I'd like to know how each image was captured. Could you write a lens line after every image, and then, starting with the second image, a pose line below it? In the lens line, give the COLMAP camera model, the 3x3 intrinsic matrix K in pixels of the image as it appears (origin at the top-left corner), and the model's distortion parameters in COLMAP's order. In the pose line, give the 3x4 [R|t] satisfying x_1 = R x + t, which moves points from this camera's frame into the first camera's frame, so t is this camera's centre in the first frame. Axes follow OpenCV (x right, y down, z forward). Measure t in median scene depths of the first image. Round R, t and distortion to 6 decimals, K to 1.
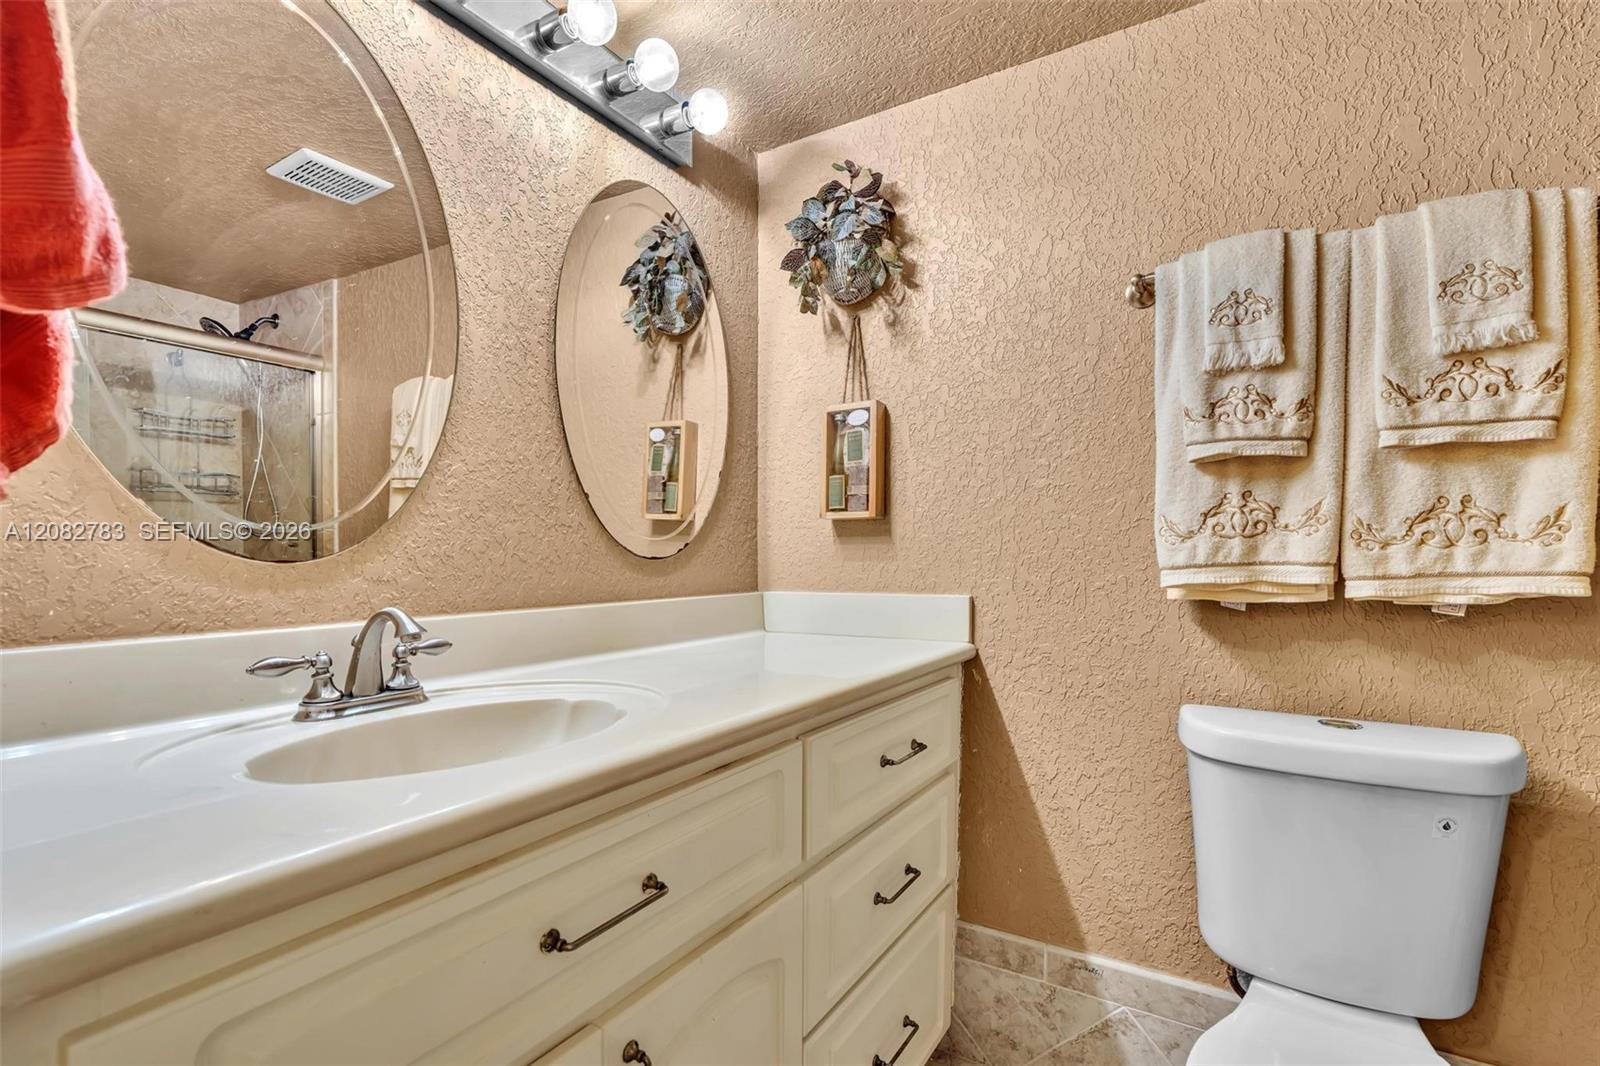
lens RADIAL K [[741.6, 0, 800.5], [0, 741.6, 579.4], [0, 0, 1]] dist [-0.004104, 0.001264]
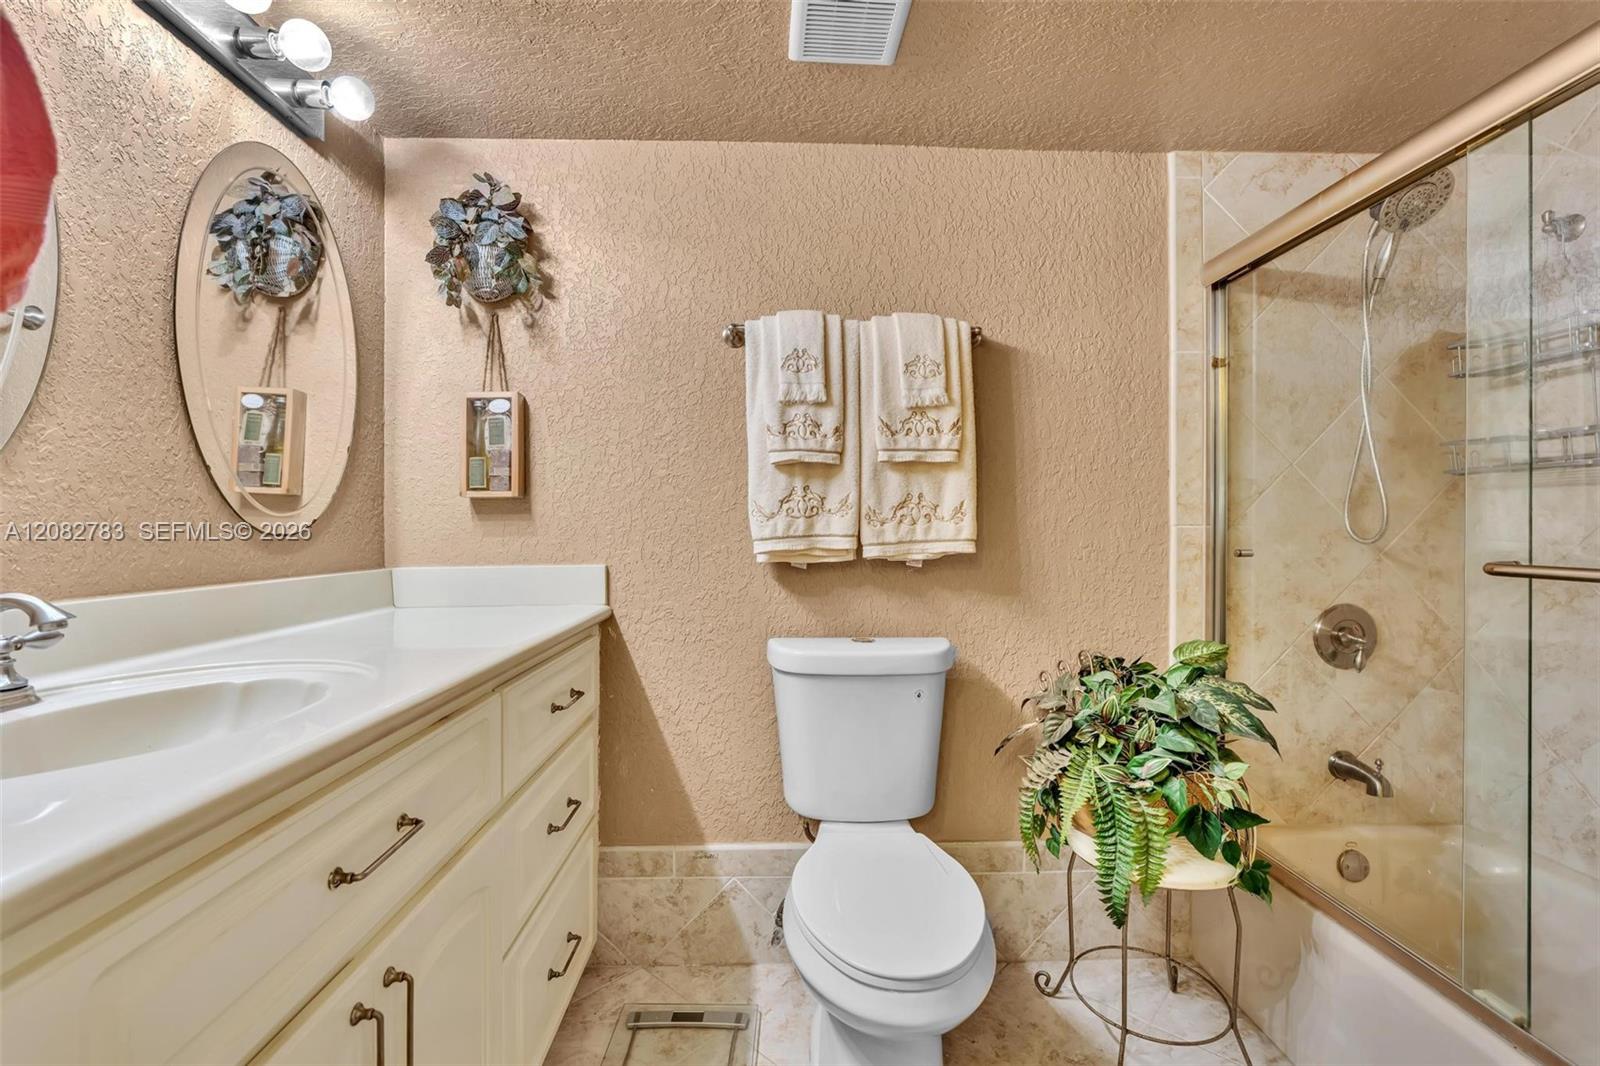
lens RADIAL K [[722.7, 0, 792.4], [0, 722.7, 511.7], [0, 0, 1]] dist [-0.003127, 0.001147]
pose [[0.837853, 0.010487, 0.545795, -0.171800], [0.021747, 0.998381, -0.052567, 0.004575], [-0.545462, 0.055913, 0.836268, -0.149040]]
